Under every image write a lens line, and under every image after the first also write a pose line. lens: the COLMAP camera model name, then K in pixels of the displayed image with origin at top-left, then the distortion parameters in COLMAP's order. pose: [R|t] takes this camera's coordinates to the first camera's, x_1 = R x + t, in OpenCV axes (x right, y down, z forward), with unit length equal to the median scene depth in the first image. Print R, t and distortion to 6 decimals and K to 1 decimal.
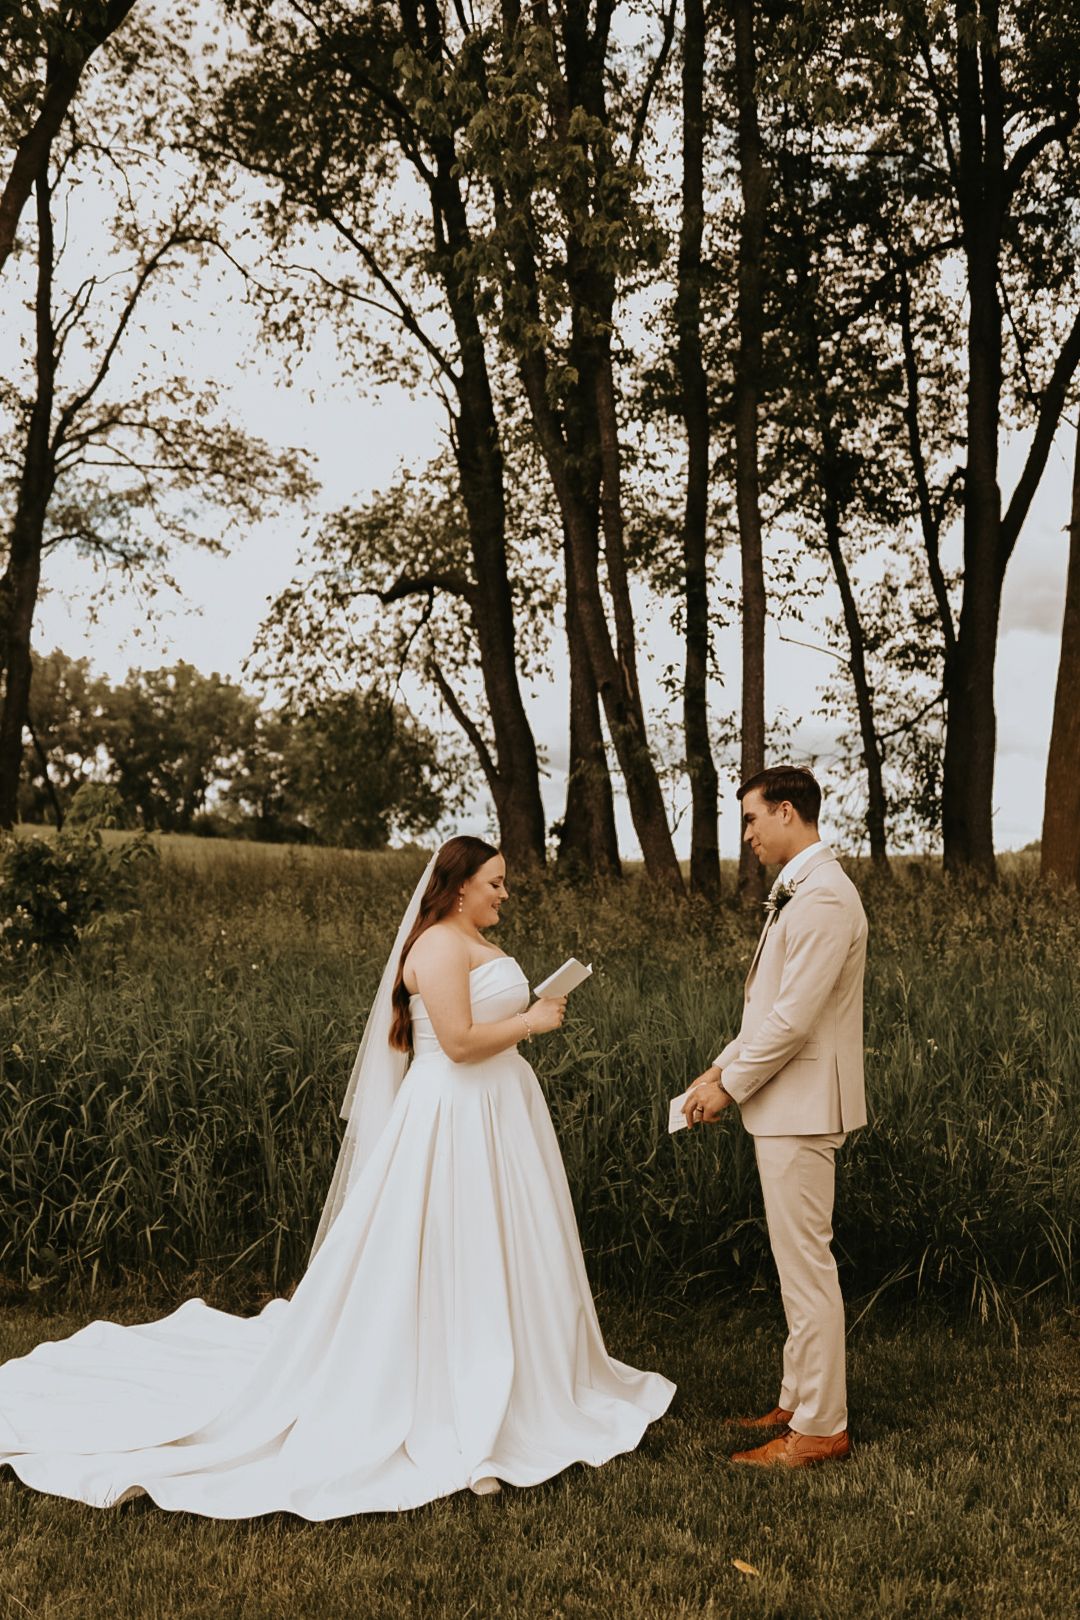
lens RADIAL K [[1649.2, 0, 511.8], [0, 1649.2, 810.4], [0, 0, 1]] dist [-0.065873, 0.013776]
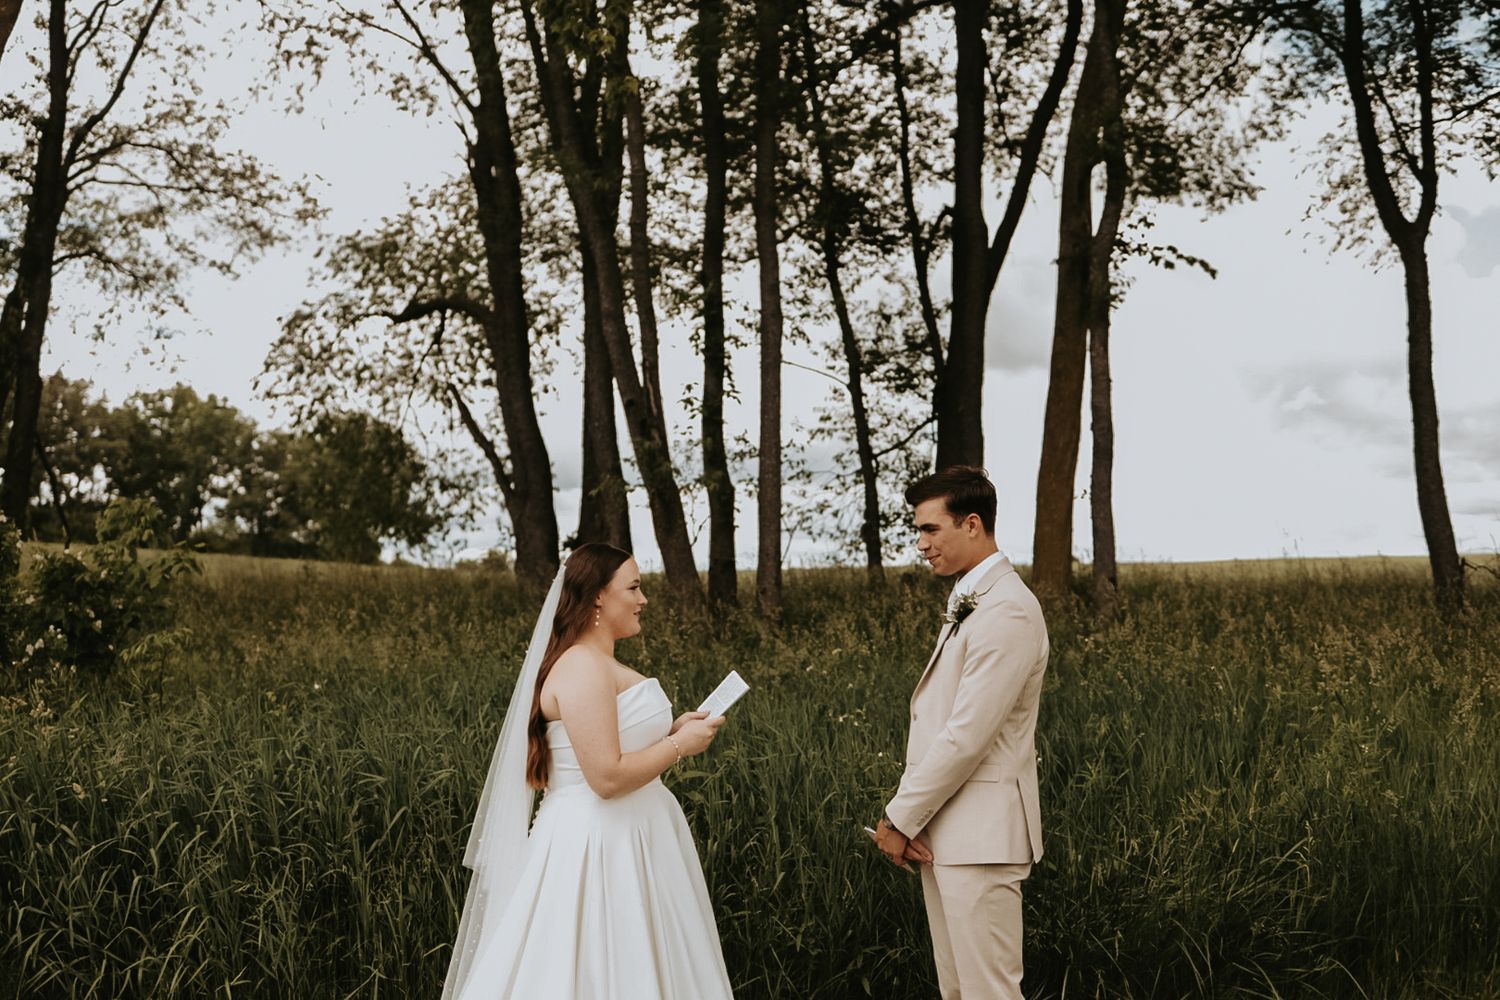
lens RADIAL K [[1527.1, 0, 717.3], [0, 1527.1, 500.7], [0, 0, 1]] dist [-0.065873, 0.013776]
pose [[0.989640, 0.000835, 0.143568, -0.018923], [0.001593, 0.999858, -0.016795, 0.001233], [-0.143562, 0.016850, 0.989498, 0.035136]]
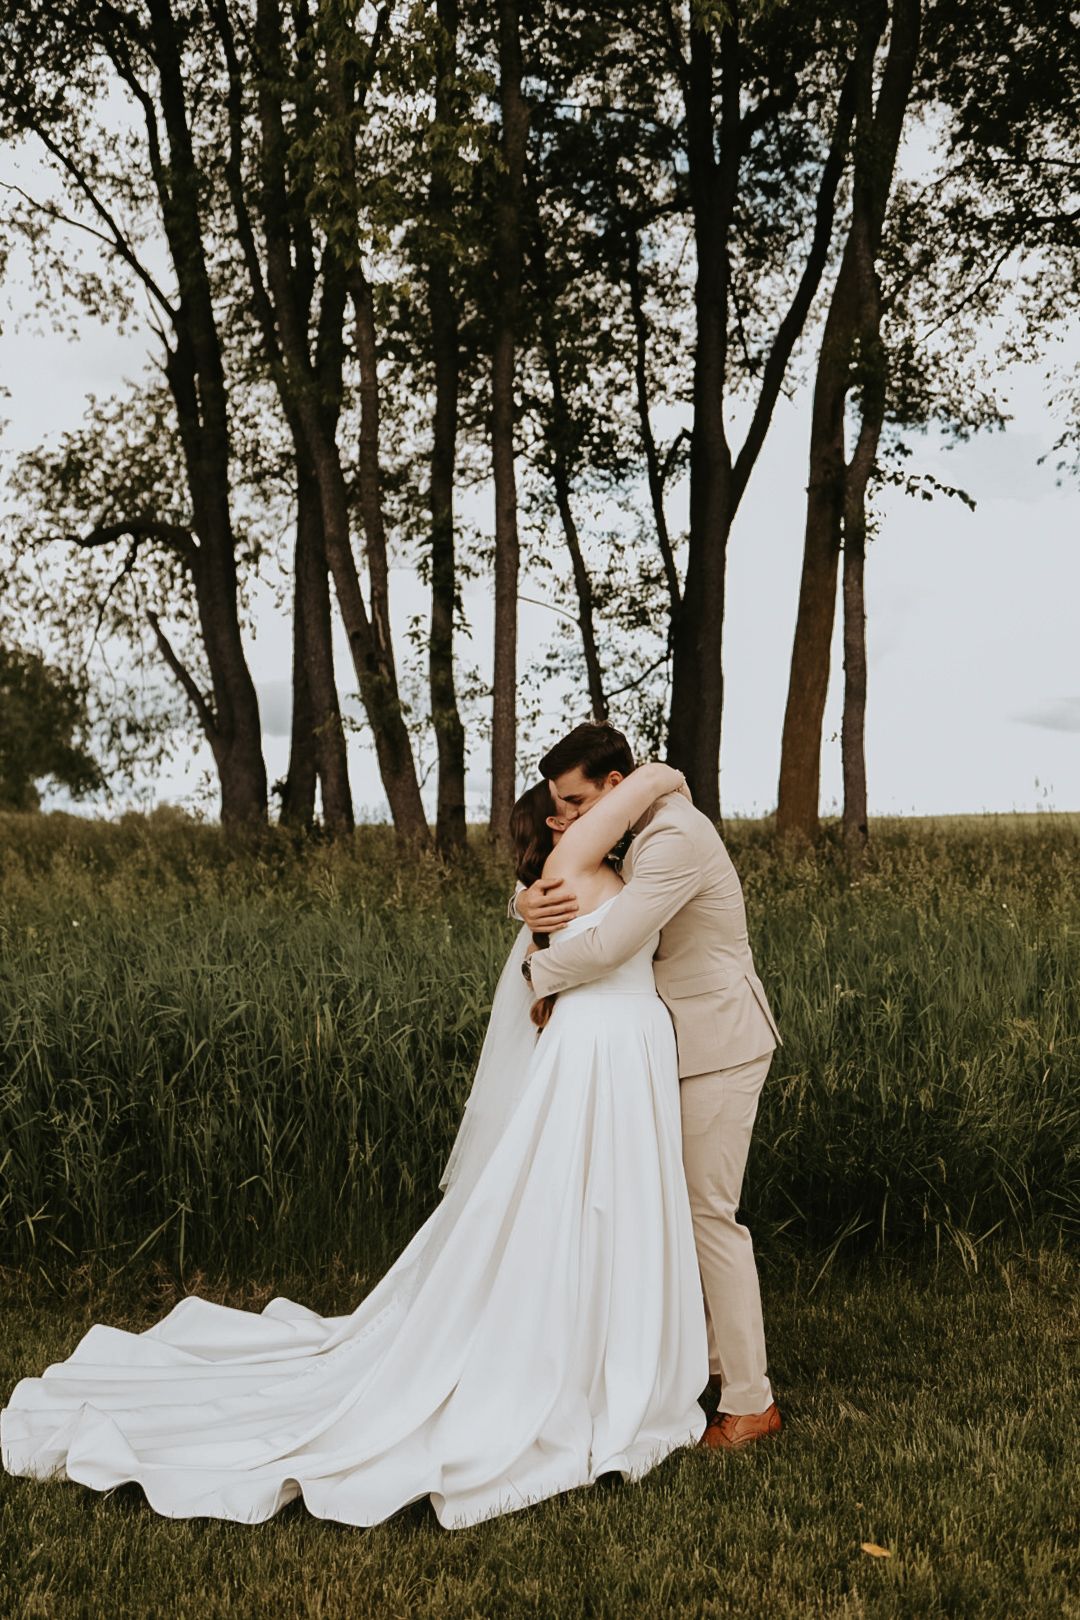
lens RADIAL K [[1655.4, 0, 492.6], [0, 1655.4, 814.0], [0, 0, 1]] dist [-0.047523, -0.002198]
pose [[0.980941, 0.000115, 0.194305, -0.038214], [-0.004474, 0.999748, 0.021995, 0.005147], [-0.194254, -0.022445, 0.980695, 0.025508]]
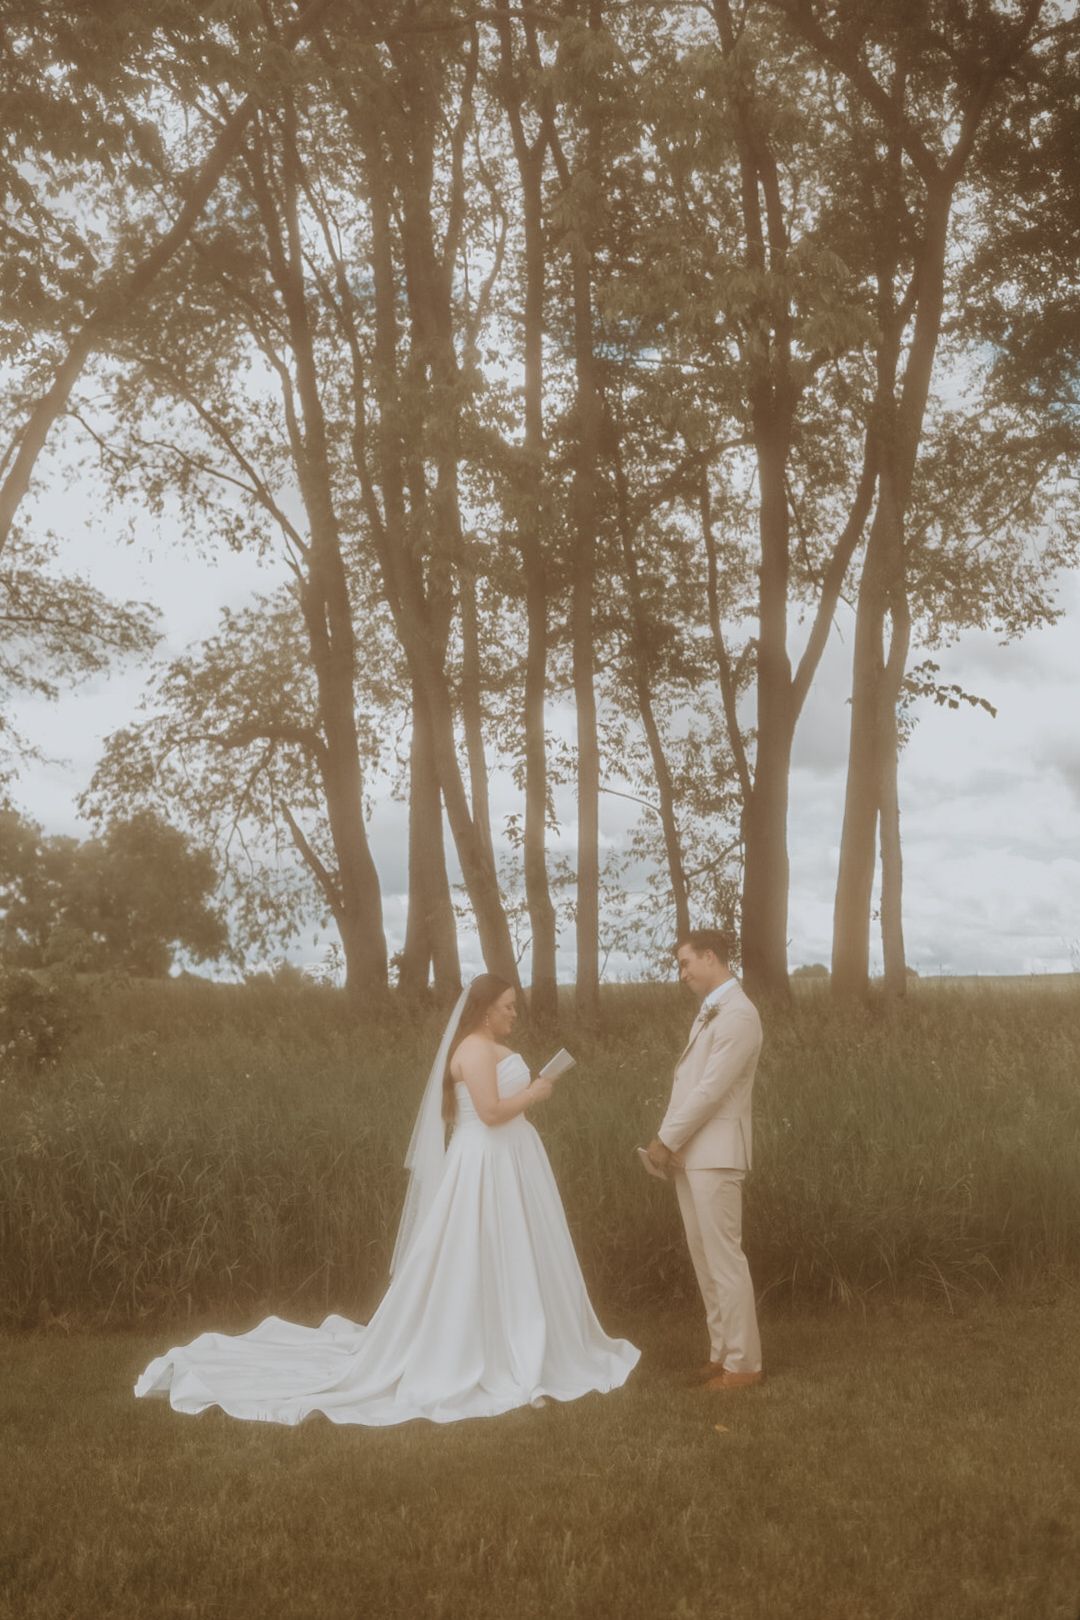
lens RADIAL K [[1649.2, 0, 511.8], [0, 1649.2, 810.4], [0, 0, 1]] dist [-0.065873, 0.013776]
pose [[0.990919, 0.006718, 0.134295, -0.044724], [0.003658, 0.997035, -0.076867, -0.003424], [-0.134413, 0.076660, 0.987956, -0.097422]]
